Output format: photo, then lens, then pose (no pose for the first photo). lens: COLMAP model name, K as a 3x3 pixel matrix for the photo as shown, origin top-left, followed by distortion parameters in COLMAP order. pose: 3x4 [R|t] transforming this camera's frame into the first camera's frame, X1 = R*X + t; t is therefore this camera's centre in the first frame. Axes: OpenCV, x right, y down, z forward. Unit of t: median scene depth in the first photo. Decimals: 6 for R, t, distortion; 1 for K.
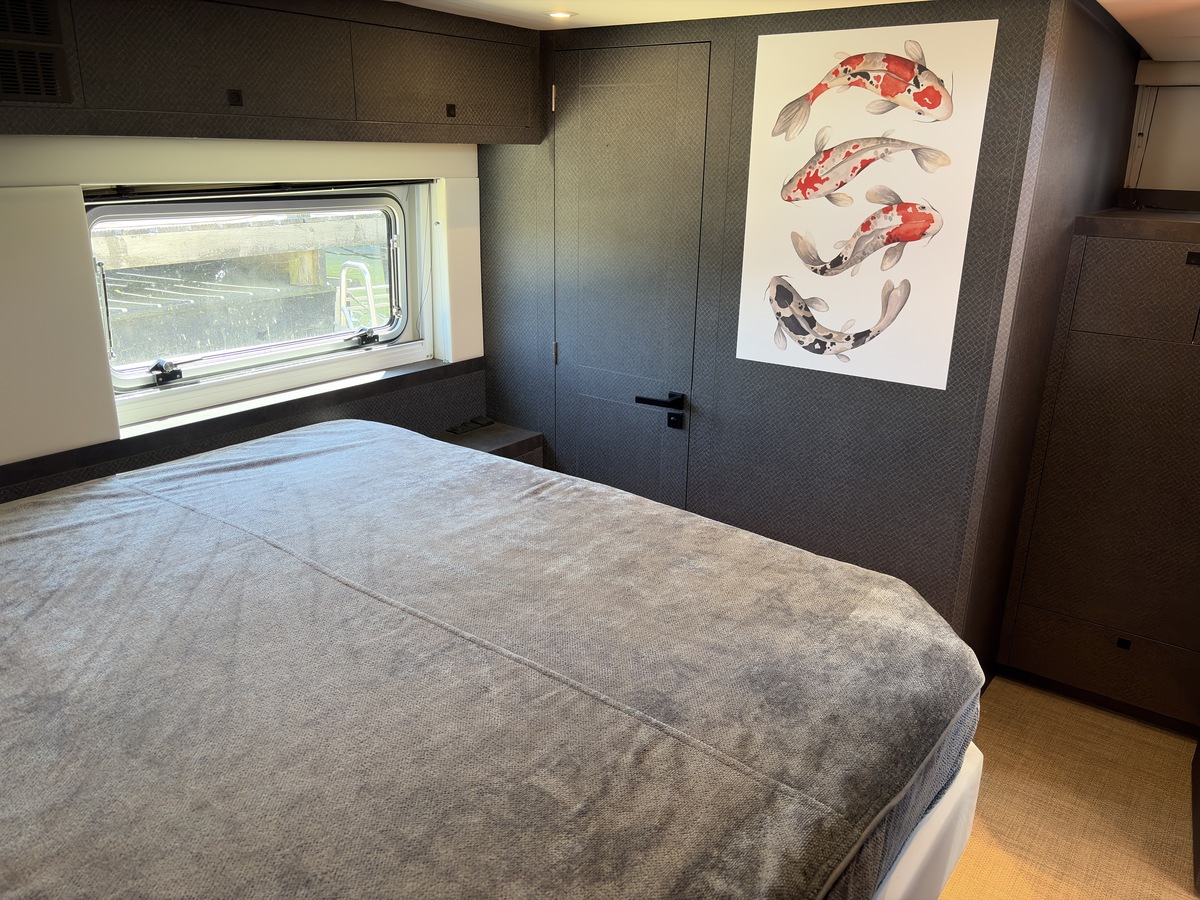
lens RADIAL K [[906.5, 0, 596.5], [0, 906.5, 451.6], [0, 0, 1]] dist [0.013480, -0.019483]
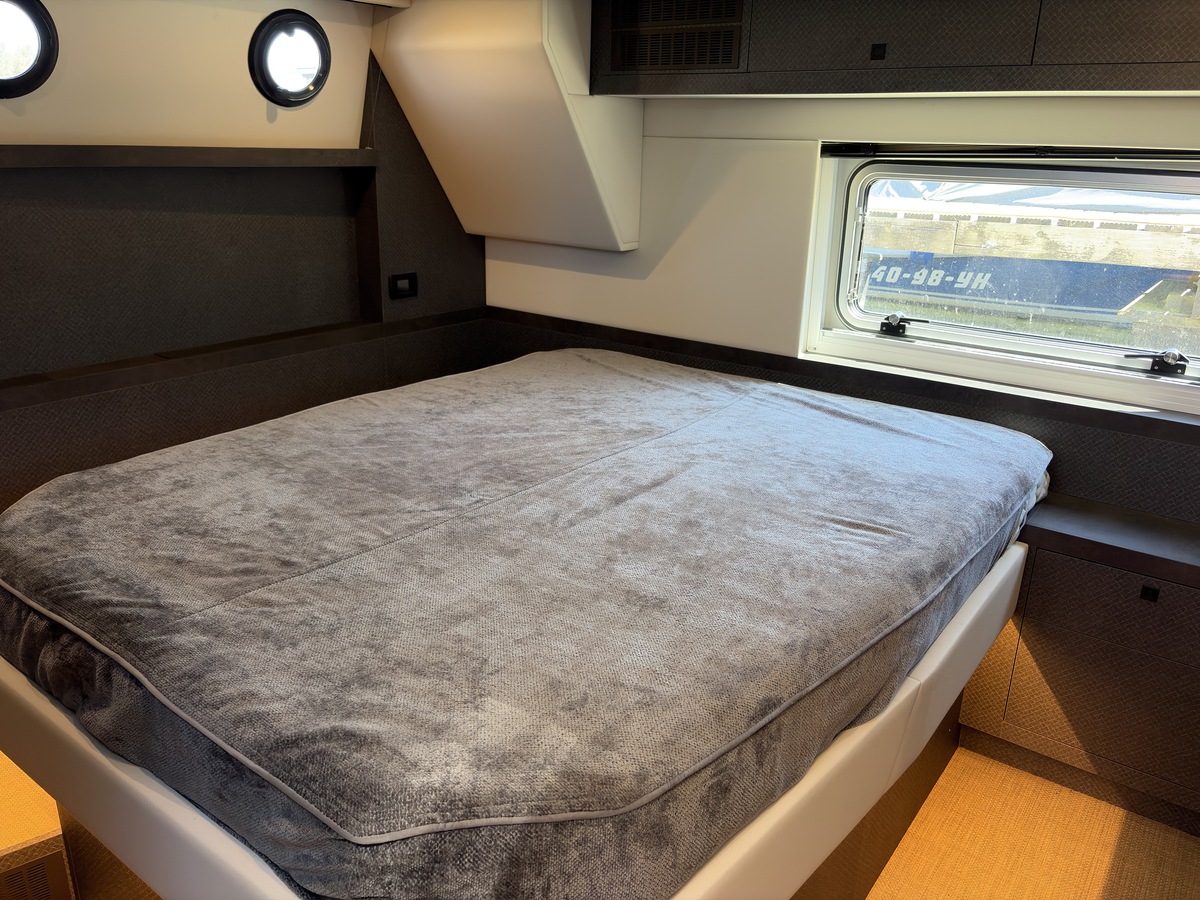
lens RADIAL K [[906.5, 0, 601.2], [0, 906.5, 452.4], [0, 0, 1]] dist [0.013480, -0.019483]
pose [[0.011535, 0.316052, -0.948672, 0.633955], [-0.334662, 0.895242, 0.294183, -0.165759], [0.942267, 0.314091, 0.116097, 0.659149]]
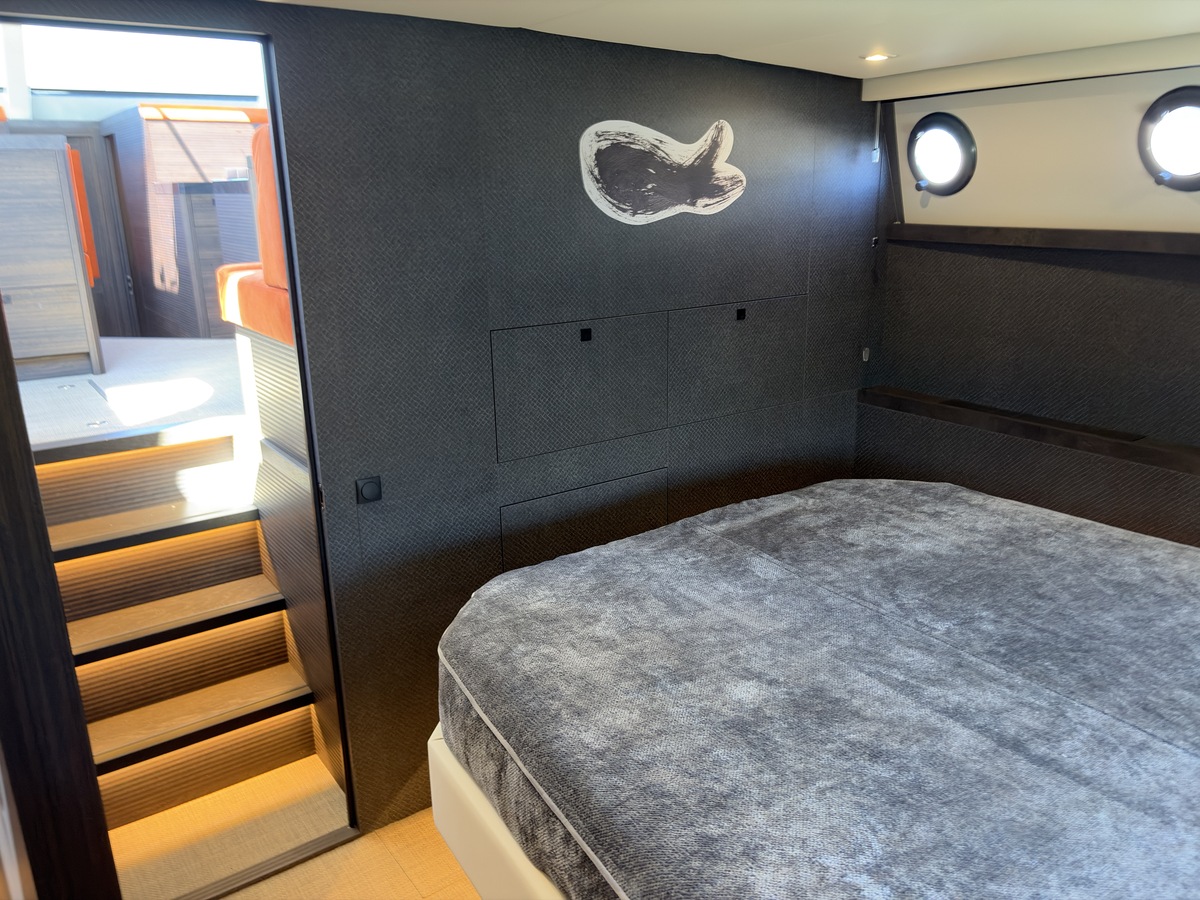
lens RADIAL K [[906.5, 0, 602.7], [0, 906.5, 444.8], [0, 0, 1]] dist [0.013480, -0.019483]
pose [[-0.958947, -0.072685, 0.274112, -0.047863], [0.094277, 0.829907, 0.549878, -0.402780], [-0.267456, 0.553146, -0.788985, 1.226072]]
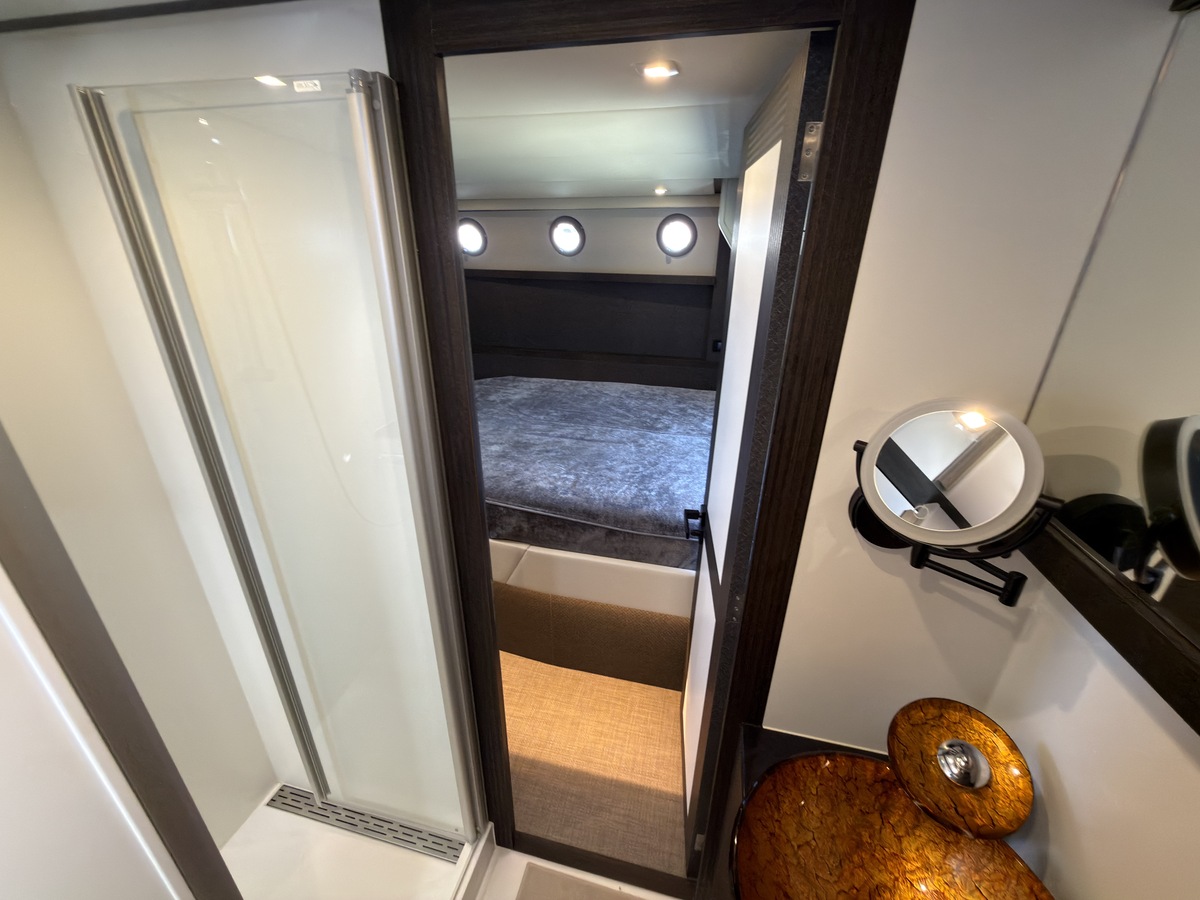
lens RADIAL K [[480.4, 0, 600.9], [0, 480.4, 448.1], [0, 0, 1]] dist [0.000513, 0.000053]
pose [[-0.909712, 0.140774, -0.390649, 0.195059], [-0.151786, 0.762939, 0.628398, -0.510174], [0.386504, 0.630957, -0.672688, 1.492752]]
